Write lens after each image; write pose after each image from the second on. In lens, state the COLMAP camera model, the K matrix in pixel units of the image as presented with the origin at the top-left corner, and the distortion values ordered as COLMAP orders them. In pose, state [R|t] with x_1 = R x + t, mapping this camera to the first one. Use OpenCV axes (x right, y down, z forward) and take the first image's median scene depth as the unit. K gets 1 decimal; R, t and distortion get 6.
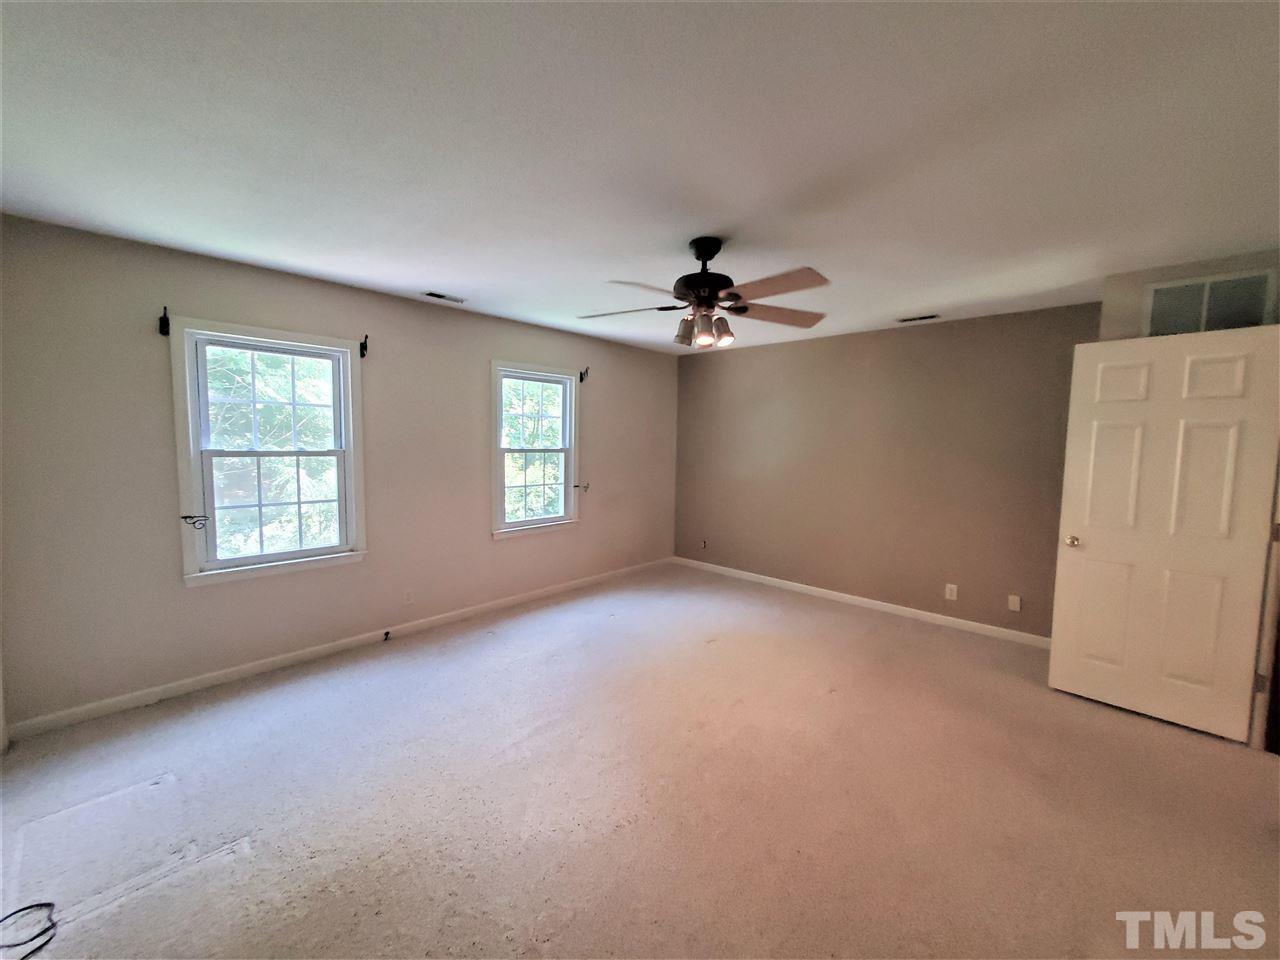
lens RADIAL K [[508.4, 0, 640.9], [0, 508.4, 476.1], [0, 0, 1]] dist [0.002534, -0.000097]
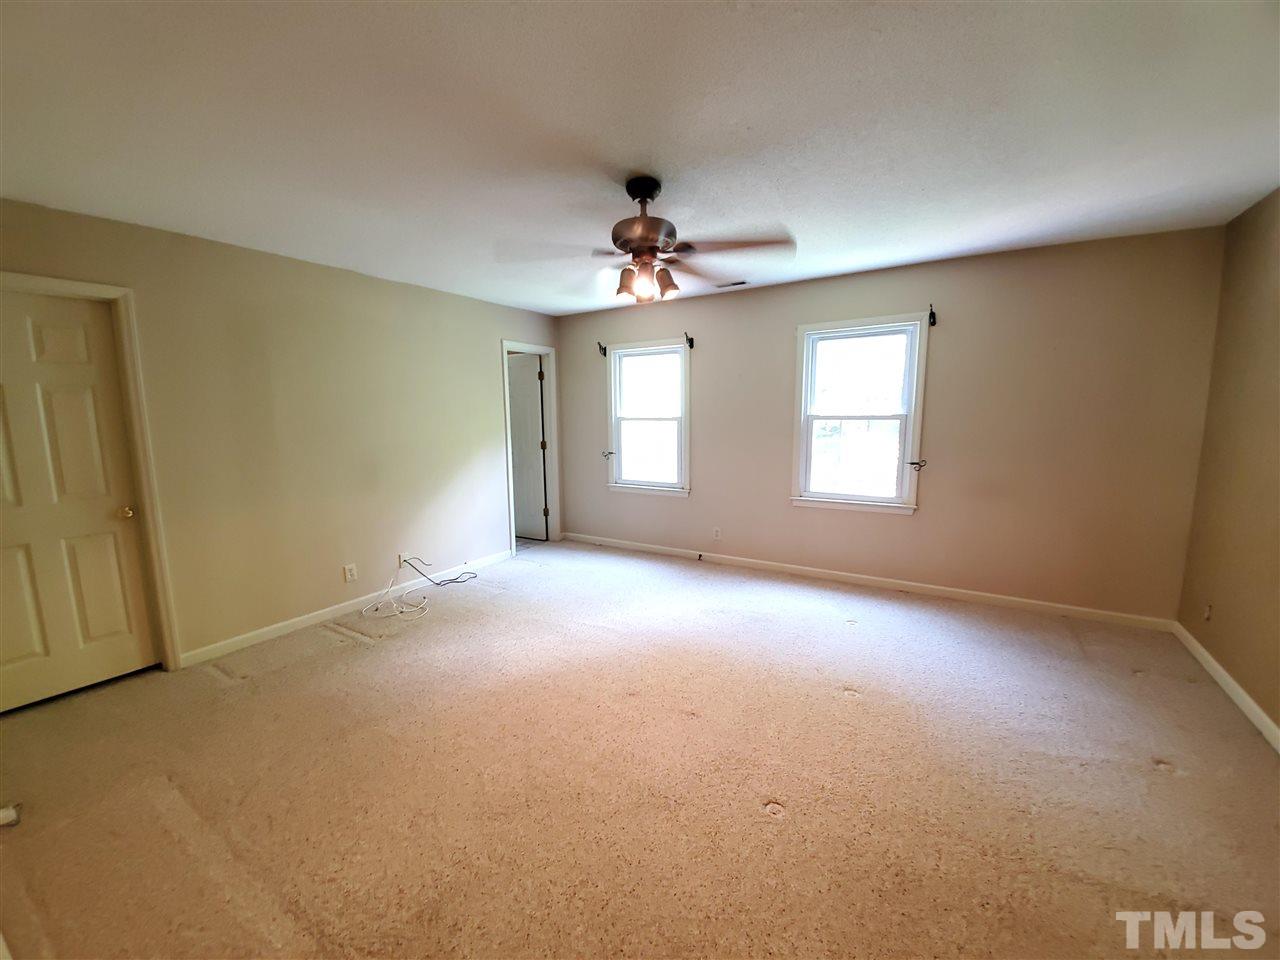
lens RADIAL K [[508.4, 0, 644.6], [0, 508.4, 482.8], [0, 0, 1]] dist [0.002534, -0.000097]
pose [[0.184590, 0.116780, -0.975853, 0.756692], [-0.056507, 0.992534, 0.108088, -0.015629], [0.981190, 0.035191, 0.189810, 0.602514]]
